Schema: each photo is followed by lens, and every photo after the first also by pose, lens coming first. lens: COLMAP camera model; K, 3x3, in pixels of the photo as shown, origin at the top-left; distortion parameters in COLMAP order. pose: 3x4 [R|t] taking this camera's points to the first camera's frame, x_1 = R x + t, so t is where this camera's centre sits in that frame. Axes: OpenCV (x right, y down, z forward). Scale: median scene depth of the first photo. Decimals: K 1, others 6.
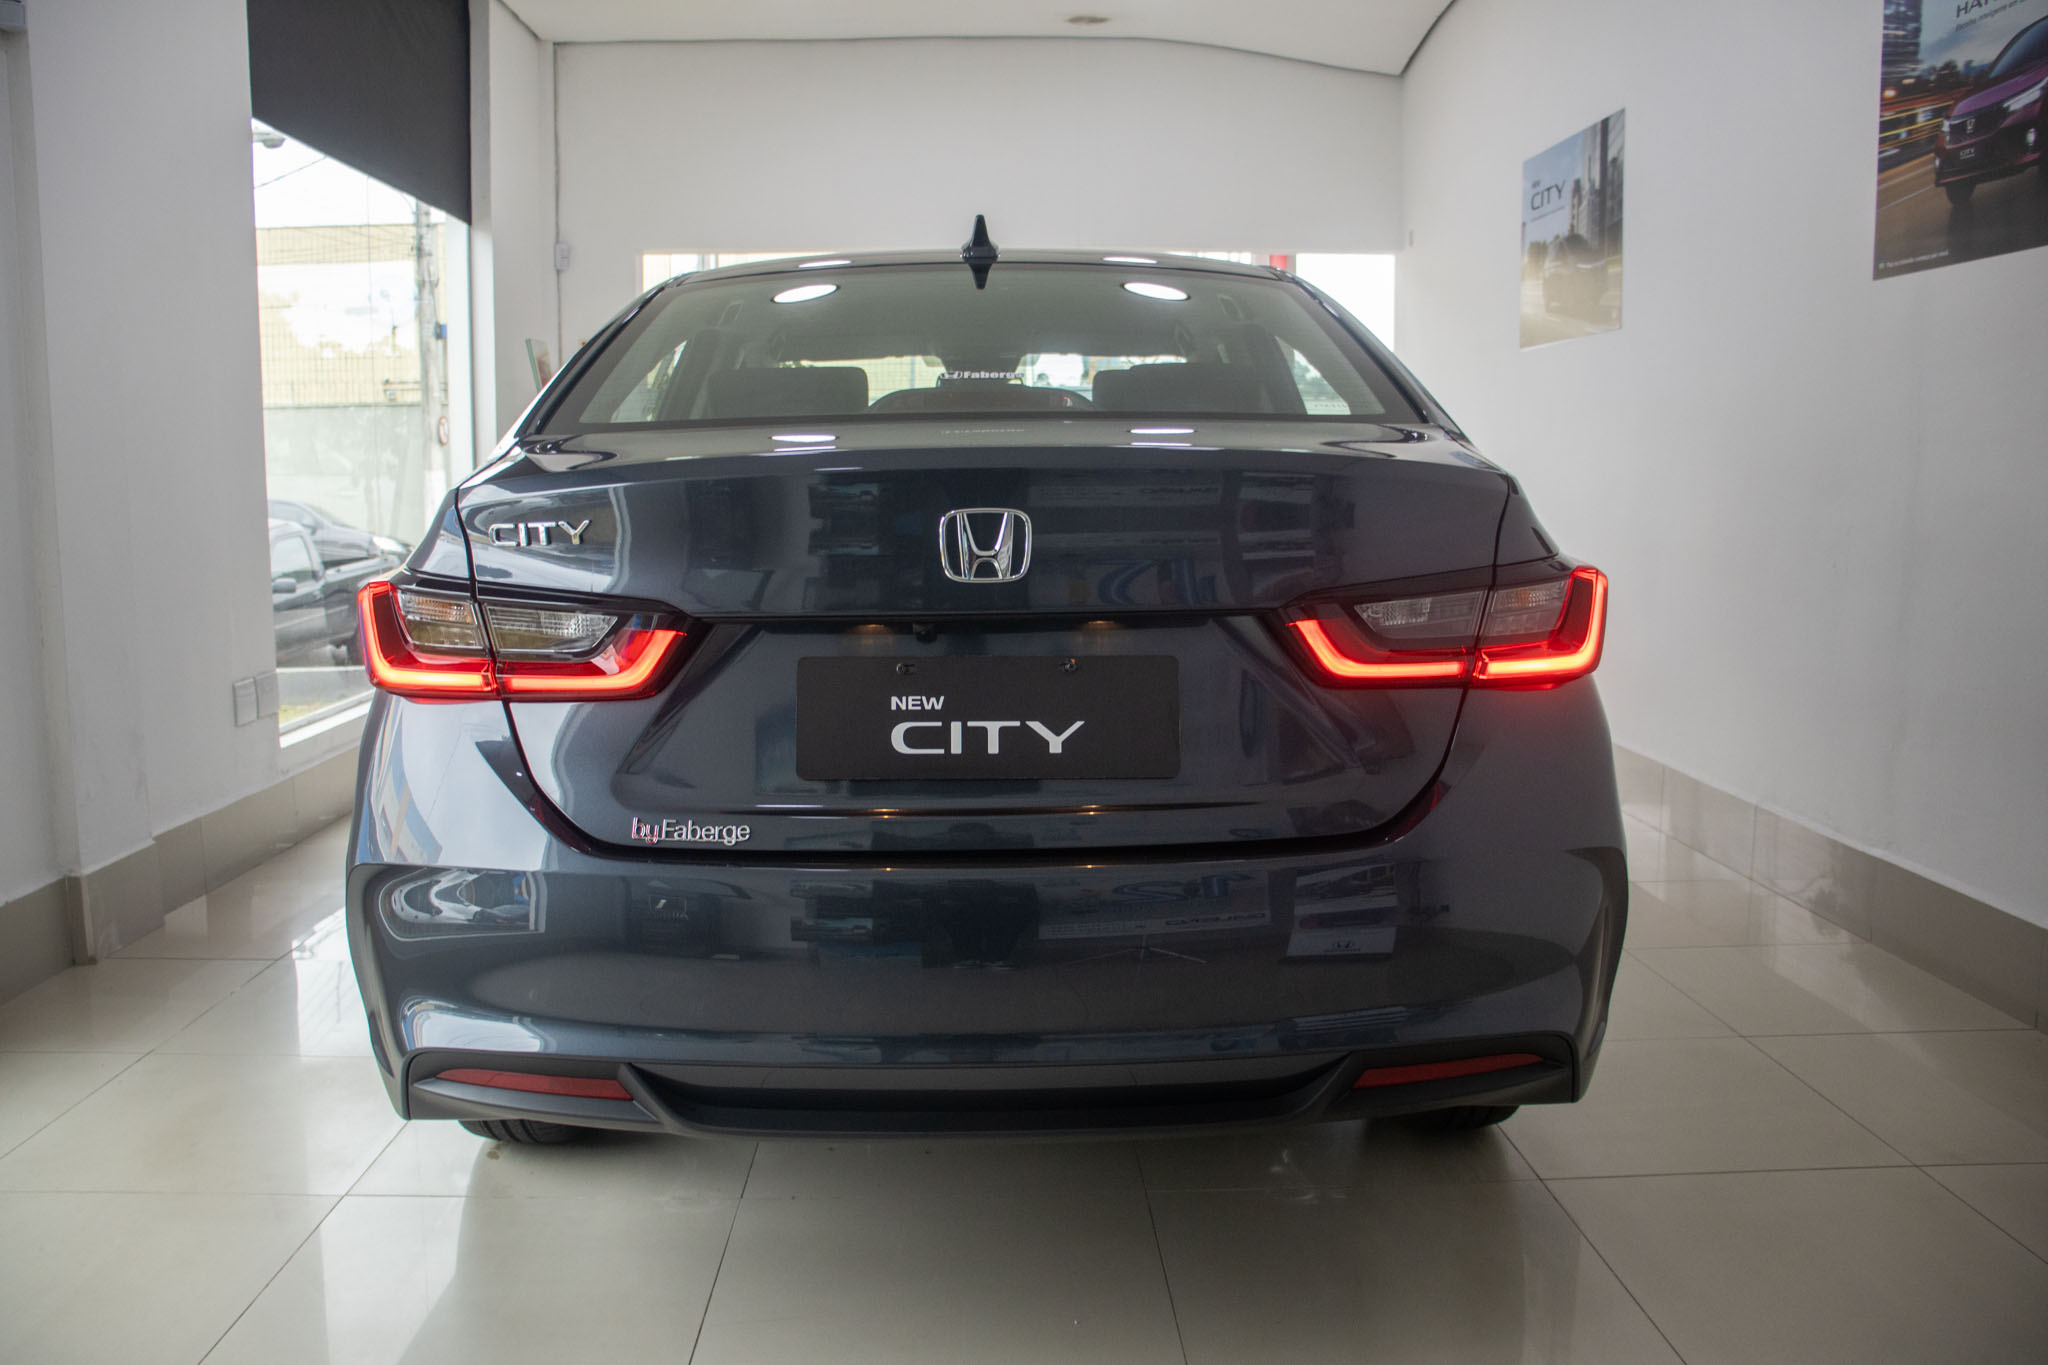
lens RADIAL K [[1698.3, 0, 970.4], [0, 1698.3, 713.7], [0, 0, 1]] dist [-0.140102, 0.085312]
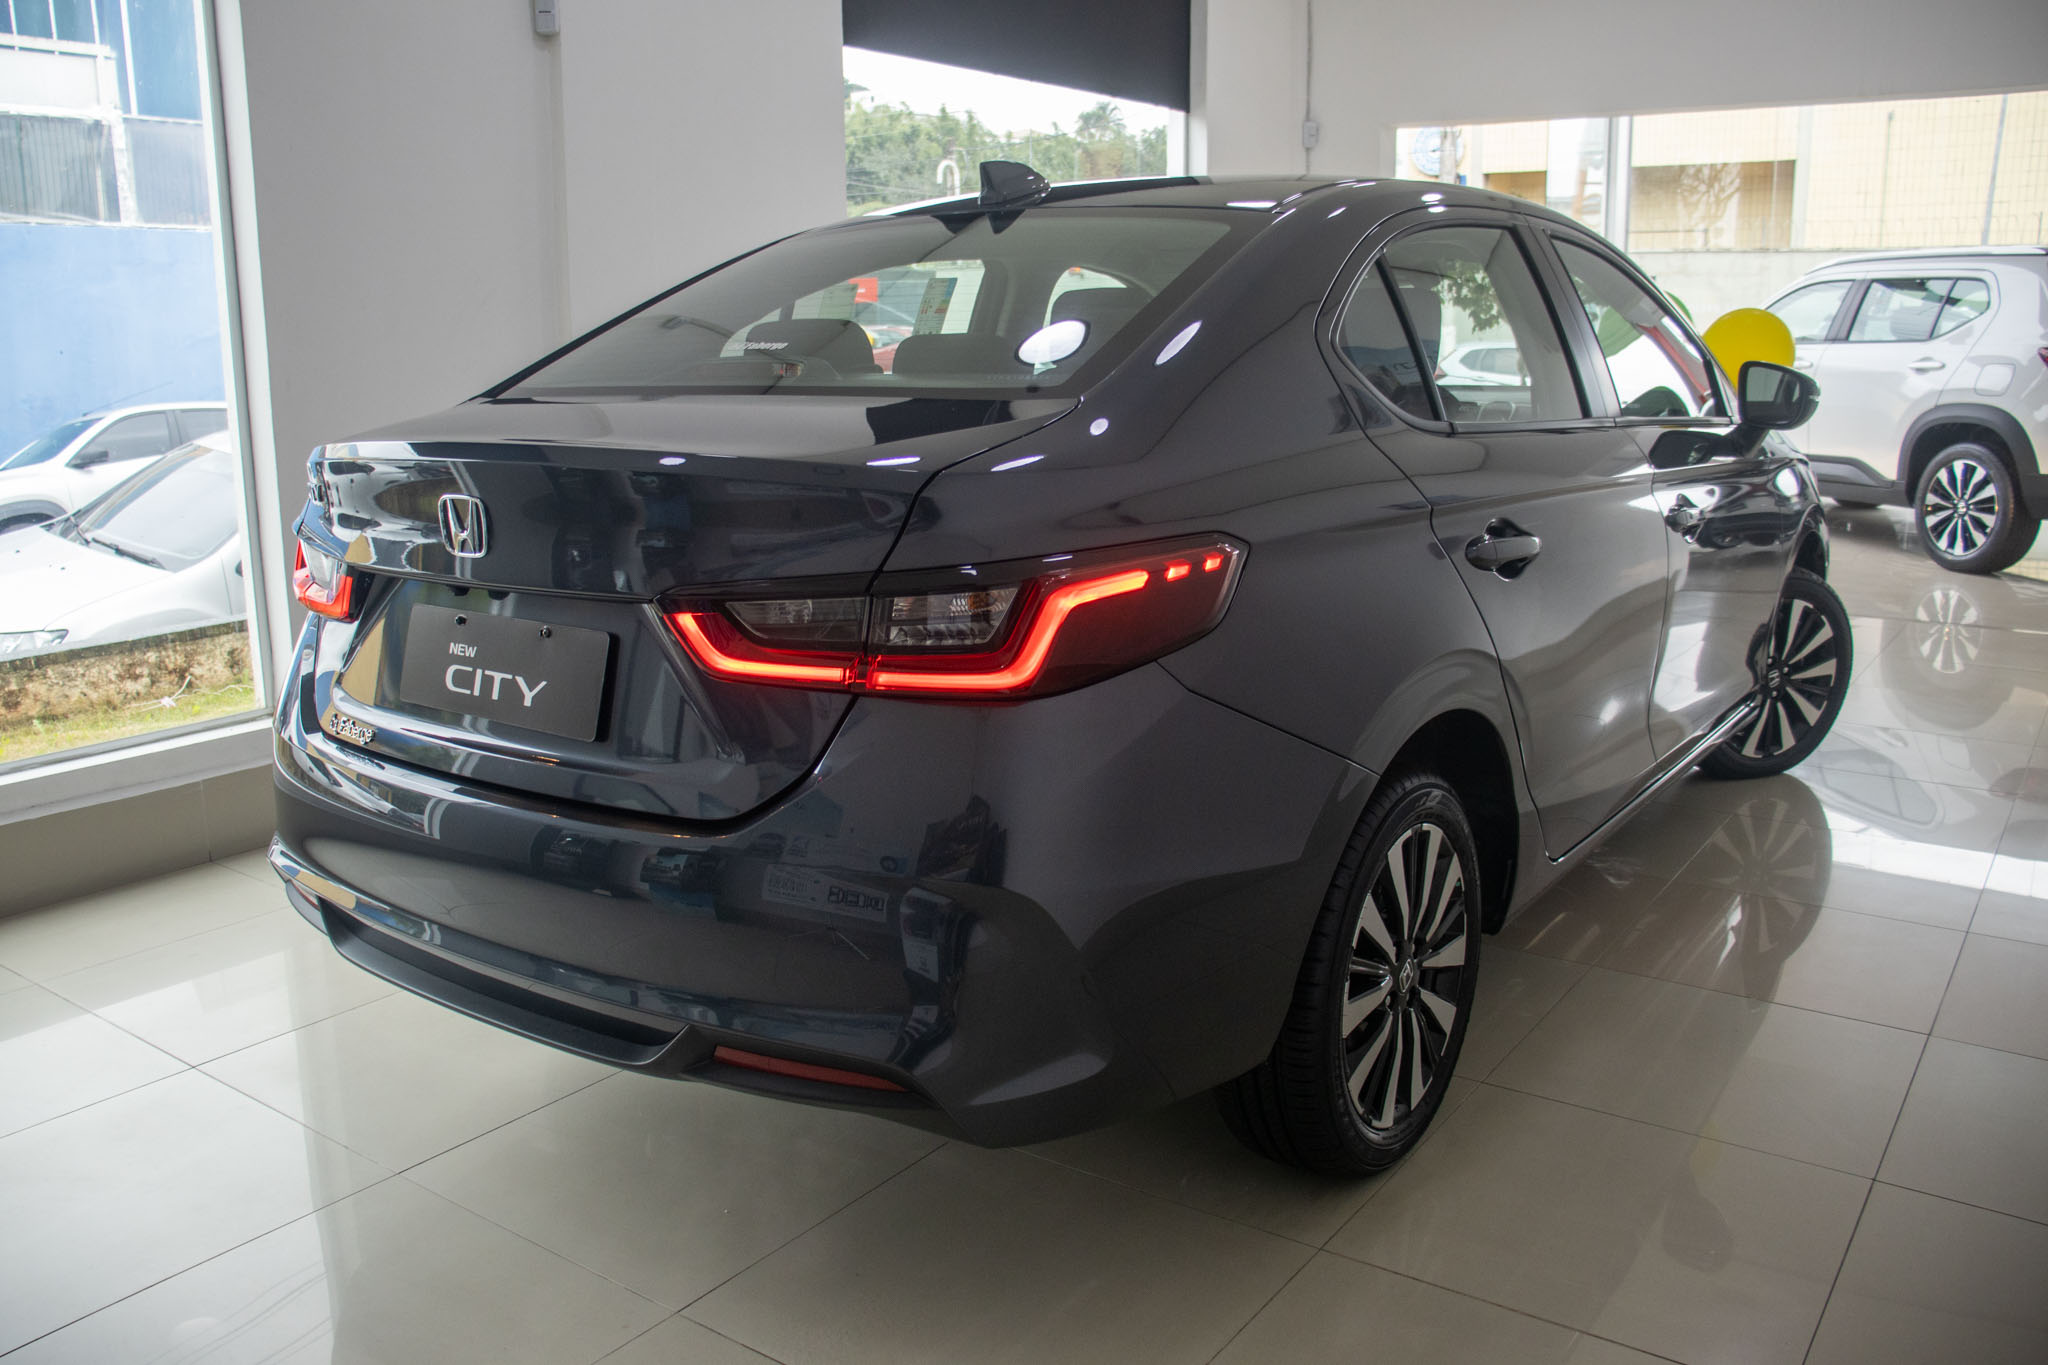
lens RADIAL K [[1698.3, 0, 1026.7], [0, 1698.3, 680.7], [0, 0, 1]] dist [-0.140102, 0.085312]
pose [[0.795895, 0.123390, -0.592728, 0.523667], [-0.077176, 0.991702, 0.102816, -0.072418], [0.600496, -0.036086, 0.798813, 0.153563]]
